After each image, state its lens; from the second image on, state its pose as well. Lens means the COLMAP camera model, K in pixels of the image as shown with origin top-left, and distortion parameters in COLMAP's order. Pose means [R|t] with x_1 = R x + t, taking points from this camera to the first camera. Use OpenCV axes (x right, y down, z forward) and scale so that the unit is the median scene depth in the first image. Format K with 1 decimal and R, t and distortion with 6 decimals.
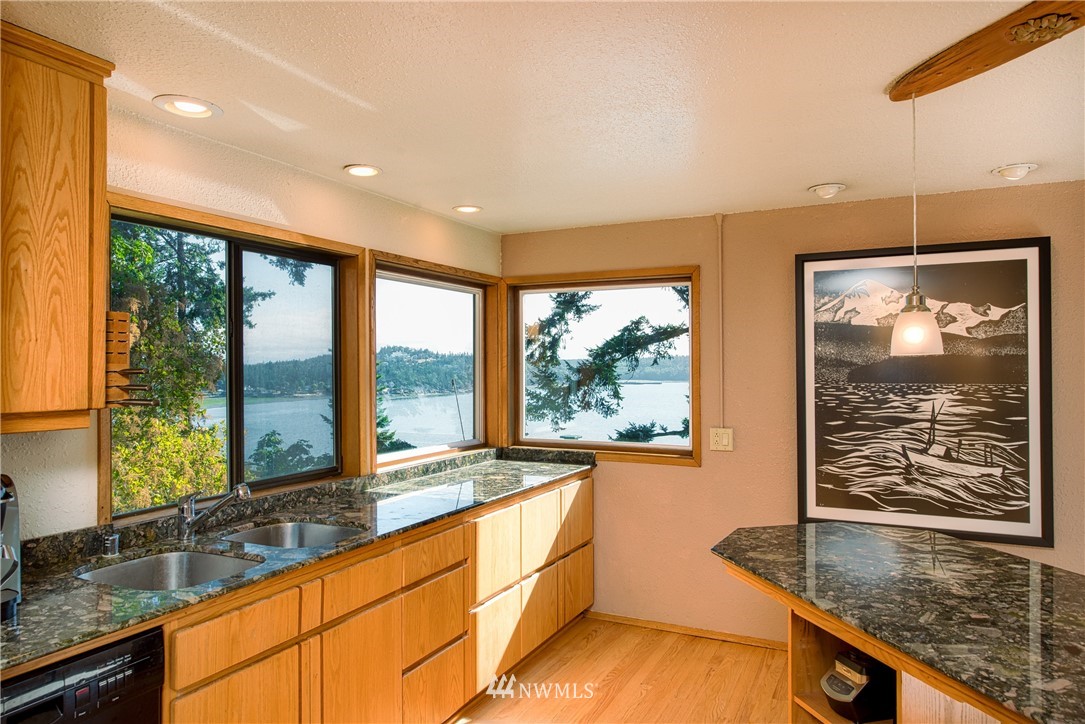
lens RADIAL K [[716.8, 0, 542.5], [0, 716.8, 362.0], [0, 0, 1]] dist [0.002507, -0.000423]
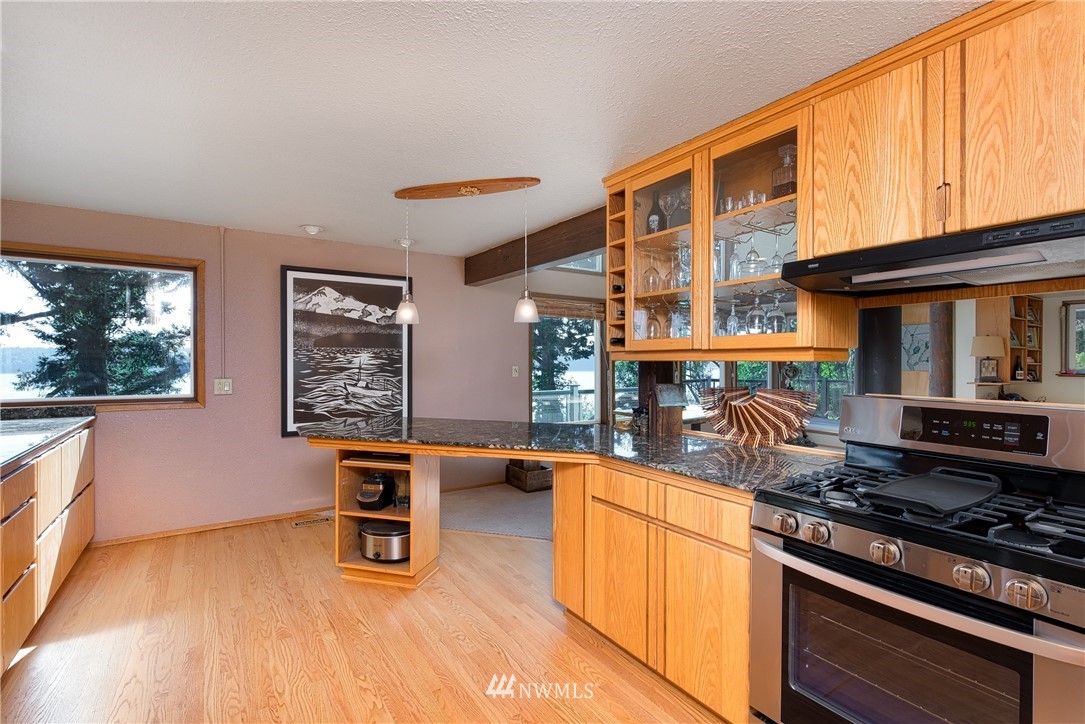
lens RADIAL K [[503.2, 0, 542.5], [0, 503.2, 362.0], [0, 0, 1]] dist [-0.002237, -0.000512]
pose [[0.495453, 0.000418, 0.868635, -0.337926], [-0.008447, 0.999955, 0.004337, 0.055773], [-0.868594, -0.009486, 0.495434, -0.043493]]
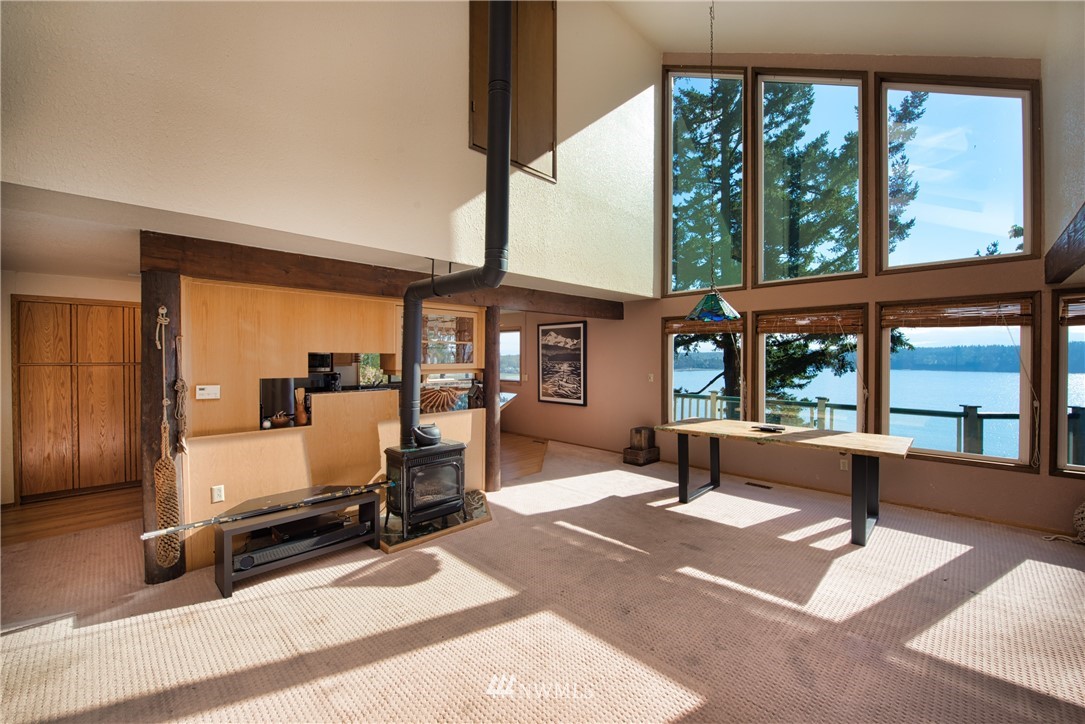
lens RADIAL K [[432.4, 0, 542.5], [0, 432.4, 362.0], [0, 0, 1]] dist [-0.017326, -0.000069]
pose [[0.947613, 0.007776, -0.319326, 1.111663], [-0.001809, 0.999818, 0.018981, -0.006987], [0.319416, -0.017409, 0.947455, -1.042377]]
